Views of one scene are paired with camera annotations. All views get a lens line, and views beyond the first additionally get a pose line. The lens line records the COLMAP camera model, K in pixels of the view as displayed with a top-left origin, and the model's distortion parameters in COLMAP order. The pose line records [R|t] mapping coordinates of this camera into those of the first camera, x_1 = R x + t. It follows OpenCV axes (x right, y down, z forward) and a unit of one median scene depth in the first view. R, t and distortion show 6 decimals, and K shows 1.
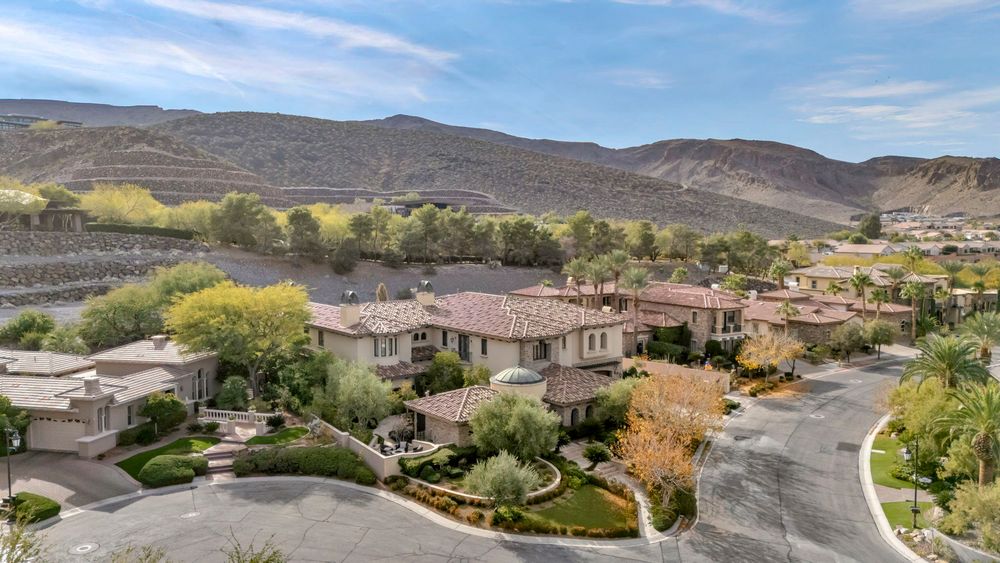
lens RADIAL K [[742.7, 0, 504.3], [0, 742.7, 282.4], [0, 0, 1]] dist [0.087977, -0.089010]
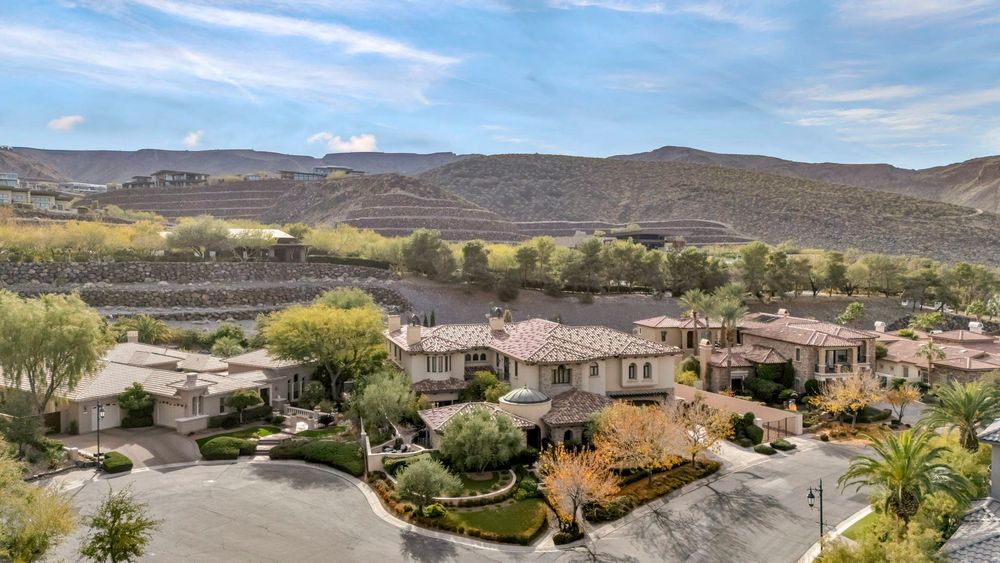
lens RADIAL K [[738.5, 0, 504.2], [0, 738.5, 282.3], [0, 0, 1]] dist [0.091745, -0.093472]
pose [[0.932302, 0.012247, -0.361473, 0.172166], [-0.027150, 0.998976, -0.036179, 0.000080], [0.360660, 0.043544, 0.931680, -0.009525]]
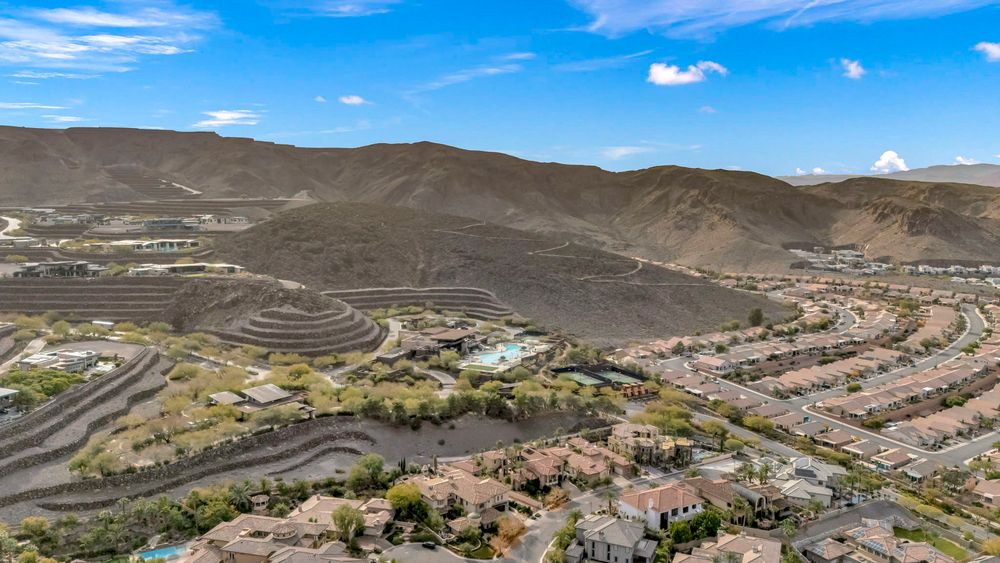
lens RADIAL K [[751.6, 0, 505.1], [0, 751.6, 285.2], [0, 0, 1]] dist [0.088023, -0.091824]
pose [[0.999572, 0.010922, -0.027136, 0.128336], [-0.009435, 0.998478, 0.054346, -0.610072], [0.027689, -0.054066, 0.998153, -1.373289]]
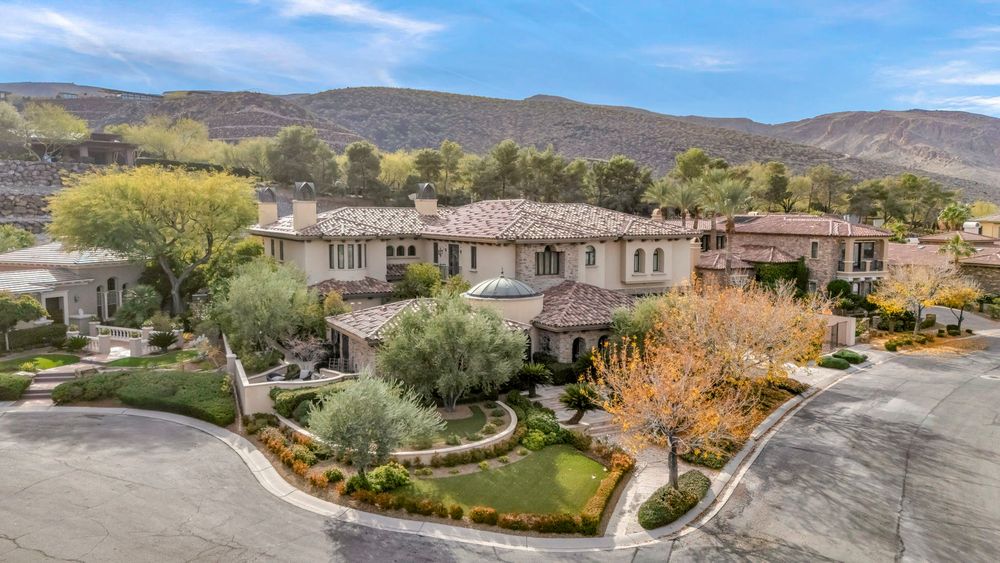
lens RADIAL K [[751.6, 0, 505.1], [0, 751.6, 285.2], [0, 0, 1]] dist [0.088023, -0.091824]
pose [[0.981920, 0.020218, -0.188215, 0.068789], [-0.016753, 0.999660, 0.019982, 0.049292], [0.188555, -0.016467, 0.981925, 0.149697]]
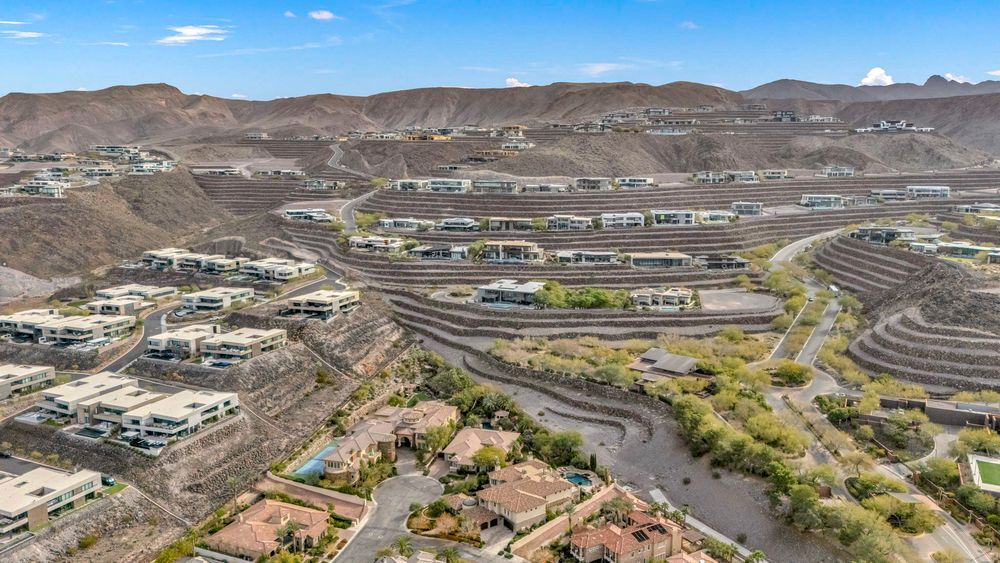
lens RADIAL K [[742.7, 0, 504.3], [0, 742.7, 282.4], [0, 0, 1]] dist [0.087977, -0.089010]
pose [[-0.044816, 0.180712, -0.982514, 1.623388], [-0.080025, 0.979693, 0.183843, -0.769193], [0.995785, 0.086865, -0.029445, 0.547756]]
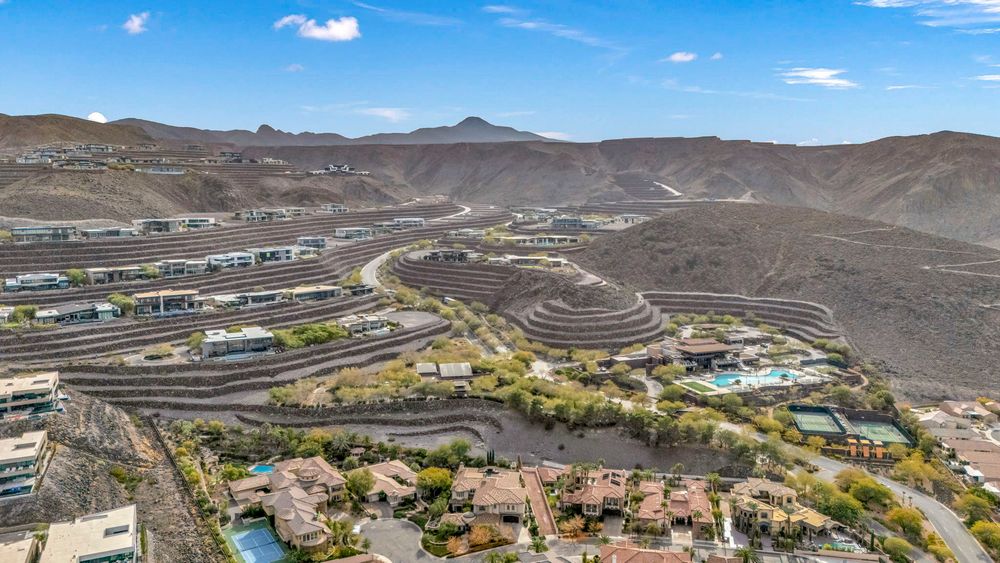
lens RADIAL K [[742.7, 0, 504.3], [0, 742.7, 282.4], [0, 0, 1]] dist [0.087977, -0.089010]
pose [[0.713868, 0.087379, -0.694807, 1.306406], [-0.050371, 0.996022, 0.073508, -0.653365], [0.698466, -0.017477, 0.715429, -0.793901]]
